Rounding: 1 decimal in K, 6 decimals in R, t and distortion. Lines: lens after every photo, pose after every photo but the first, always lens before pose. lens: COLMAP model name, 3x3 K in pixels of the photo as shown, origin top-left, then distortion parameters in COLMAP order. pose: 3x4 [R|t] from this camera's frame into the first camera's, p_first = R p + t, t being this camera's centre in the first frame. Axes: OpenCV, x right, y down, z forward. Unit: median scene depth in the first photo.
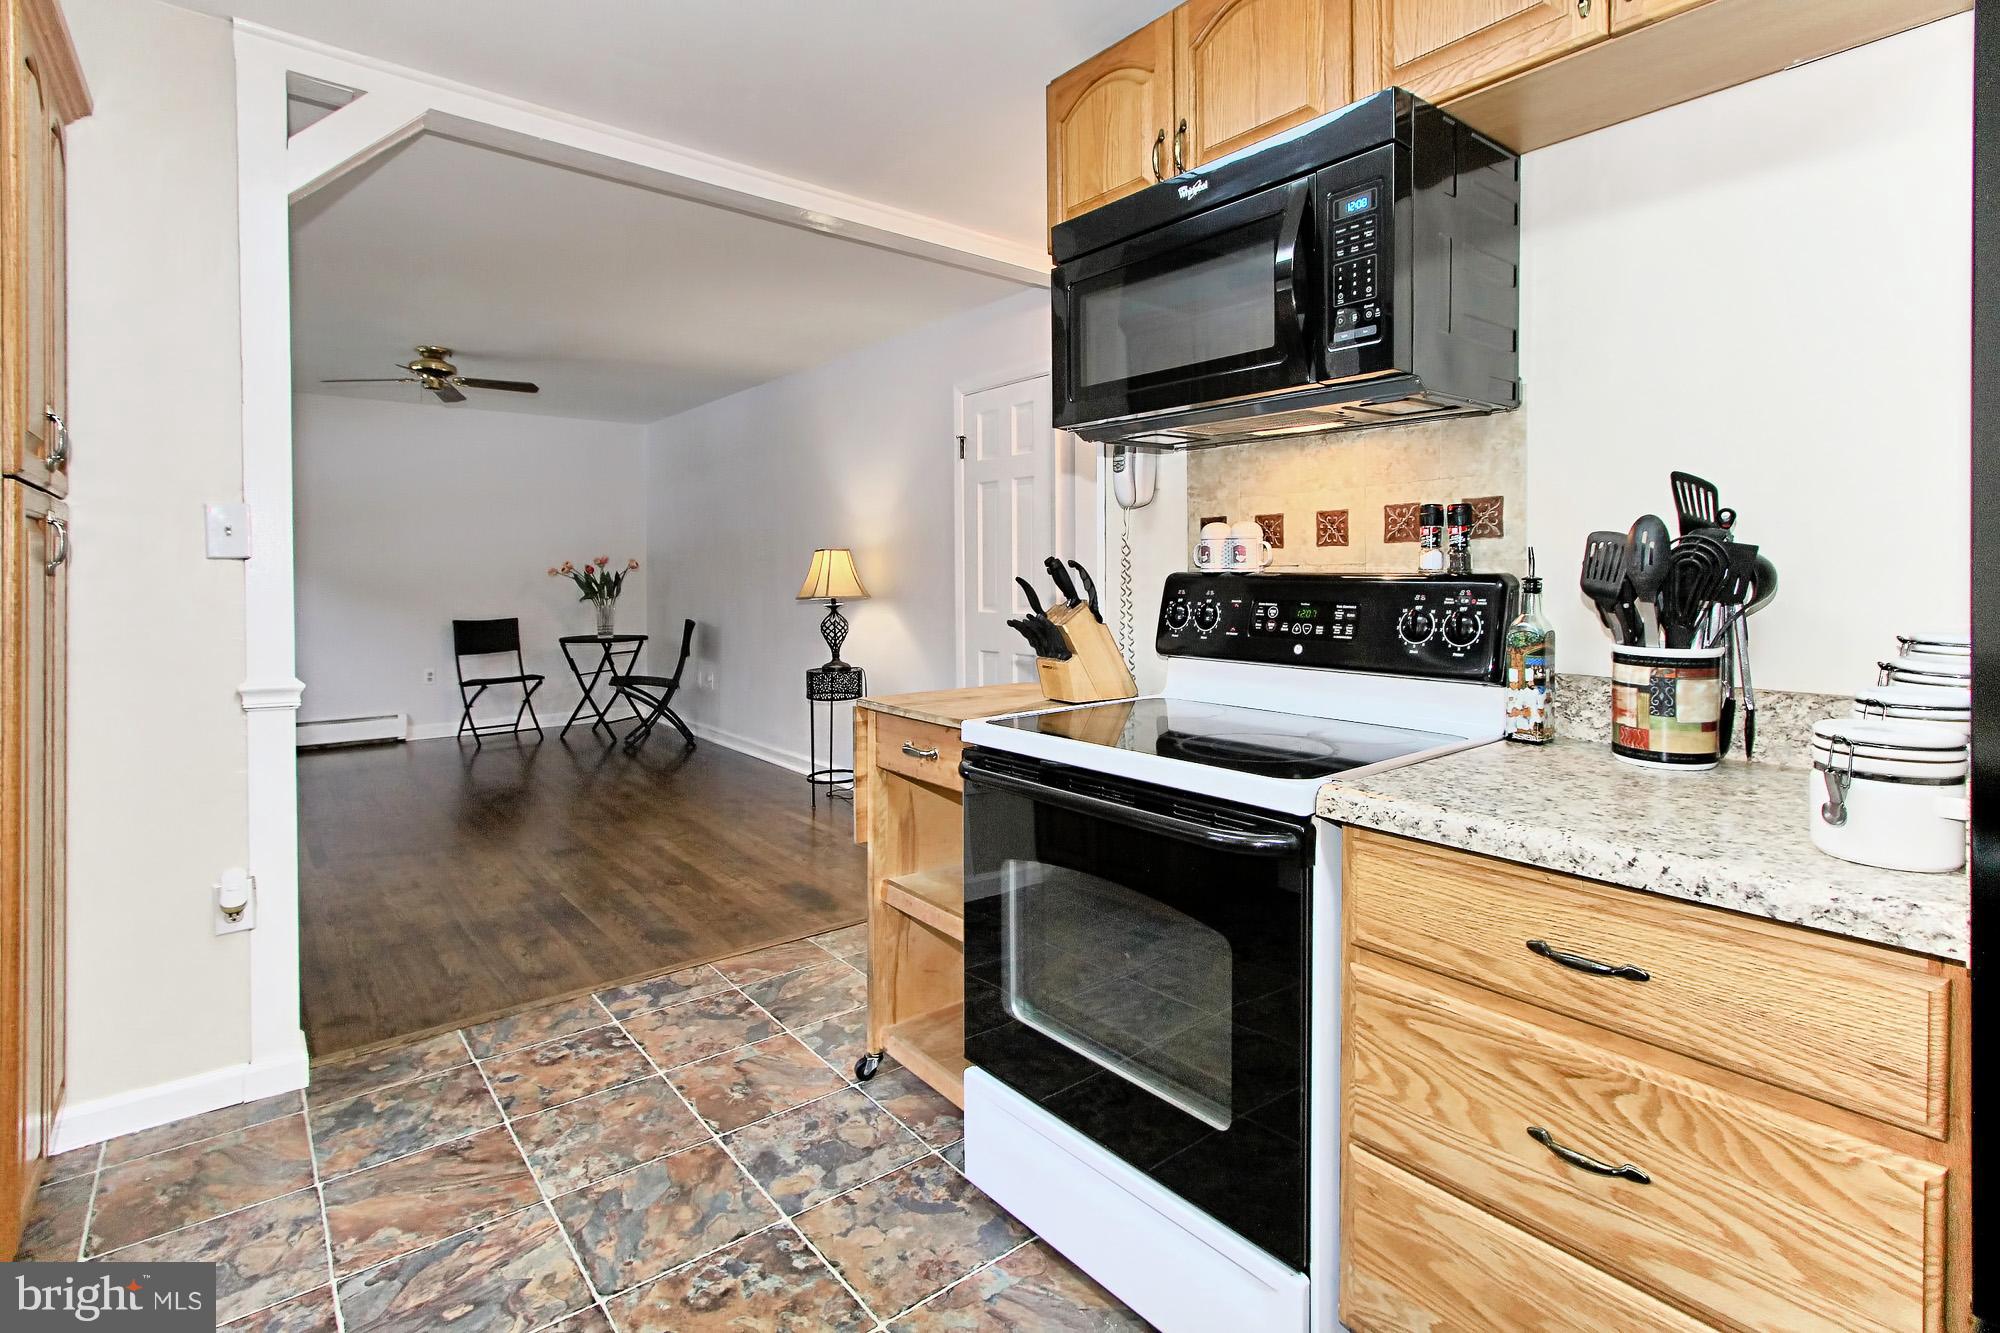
lens RADIAL K [[956.0, 0, 1024.1], [0, 956.0, 594.5], [0, 0, 1]] dist [-0.001609, 0.001635]
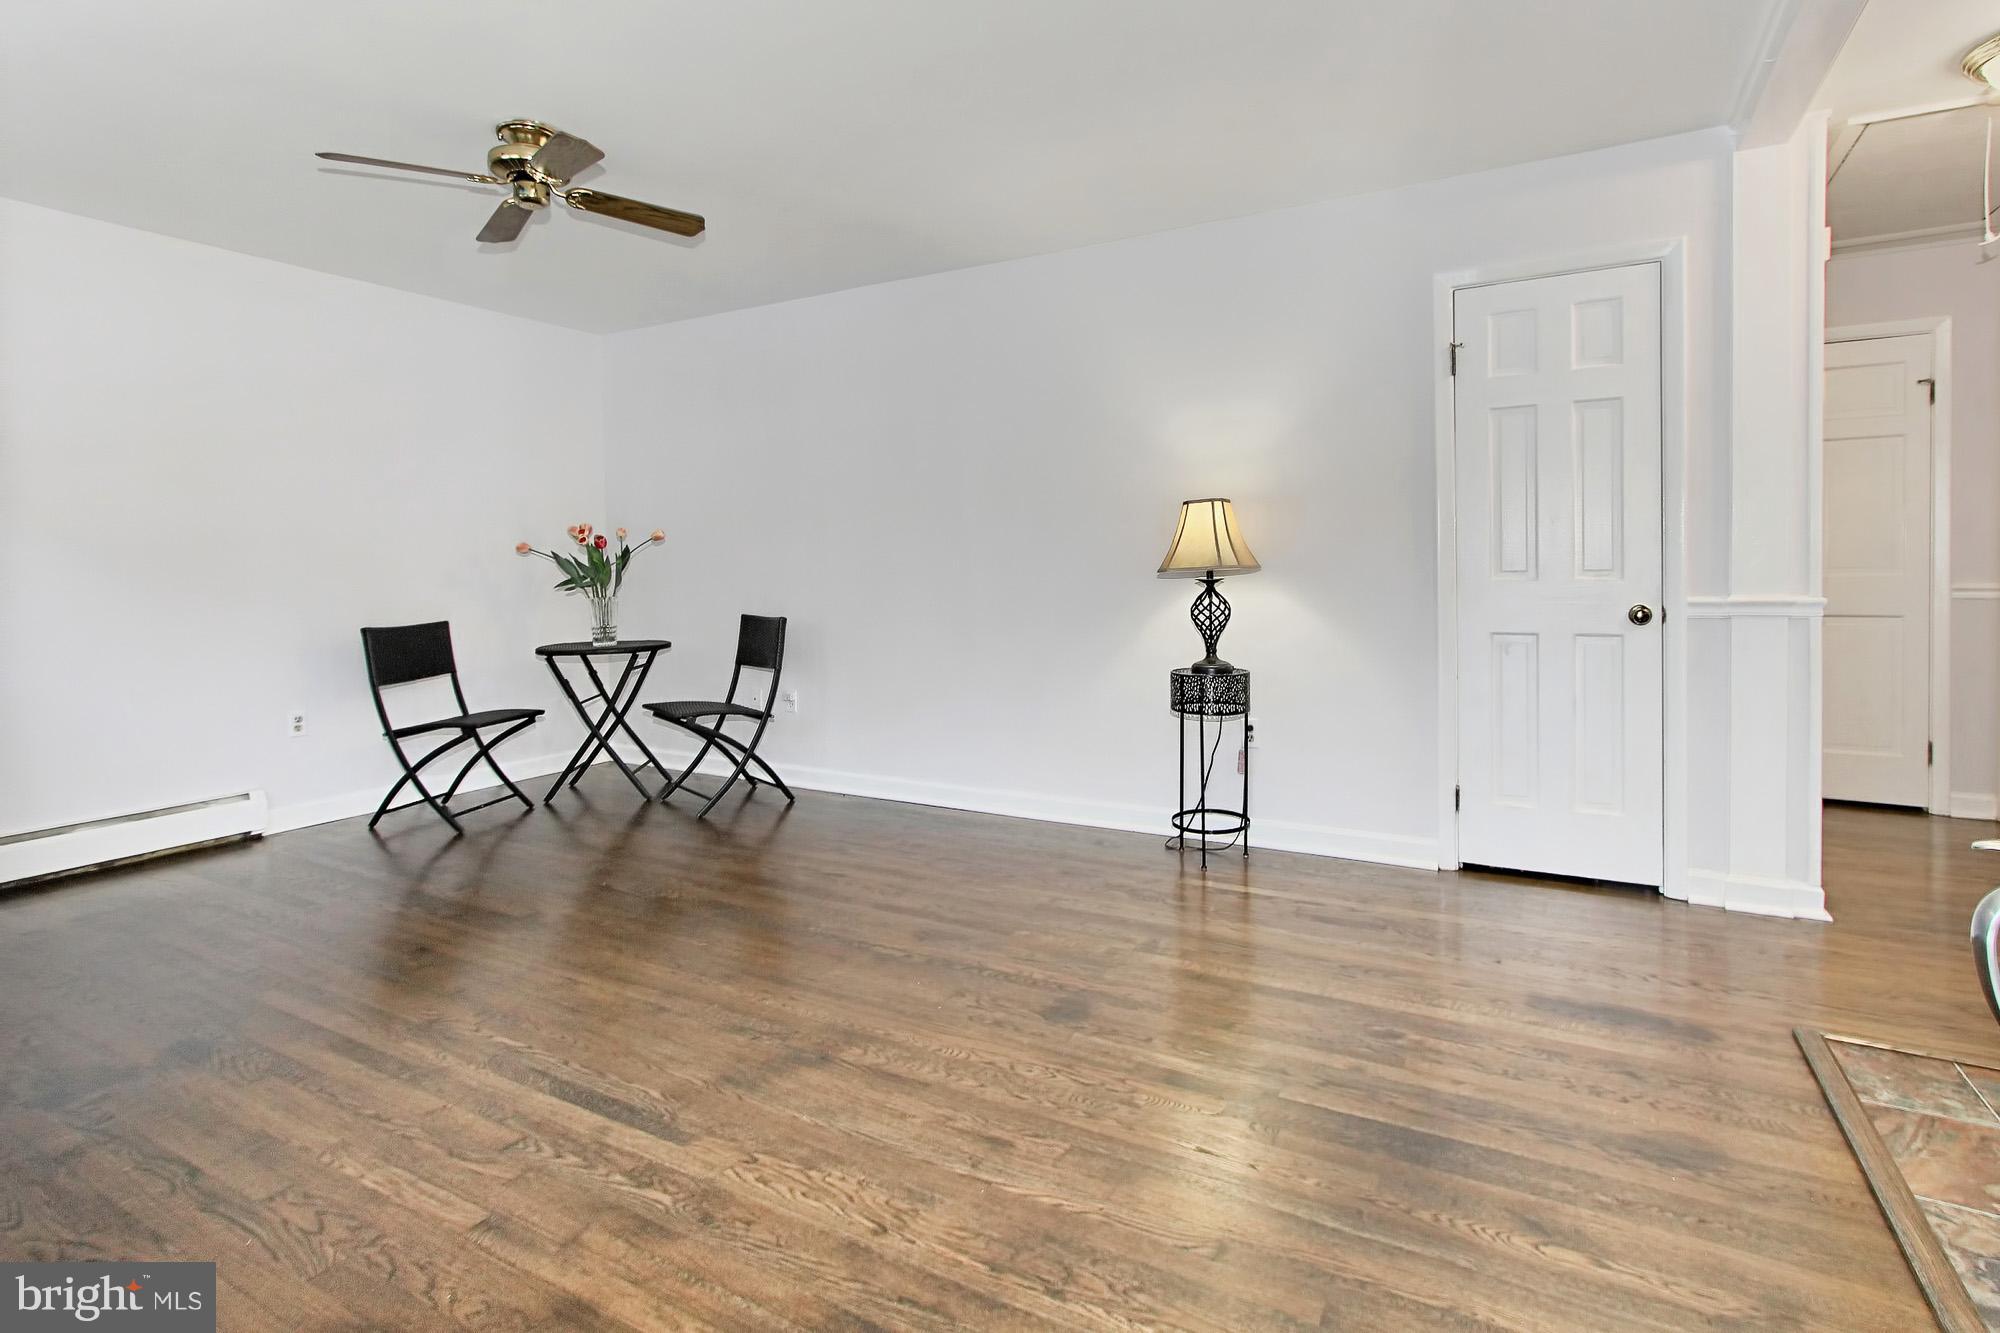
lens RADIAL K [[956.0, 0, 1024.1], [0, 956.0, 594.5], [0, 0, 1]] dist [-0.001609, 0.001635]
pose [[0.928256, -0.029990, 0.370730, -0.587974], [0.023097, 0.999468, 0.023020, 0.001963], [-0.371223, -0.012805, 0.928455, 0.387151]]
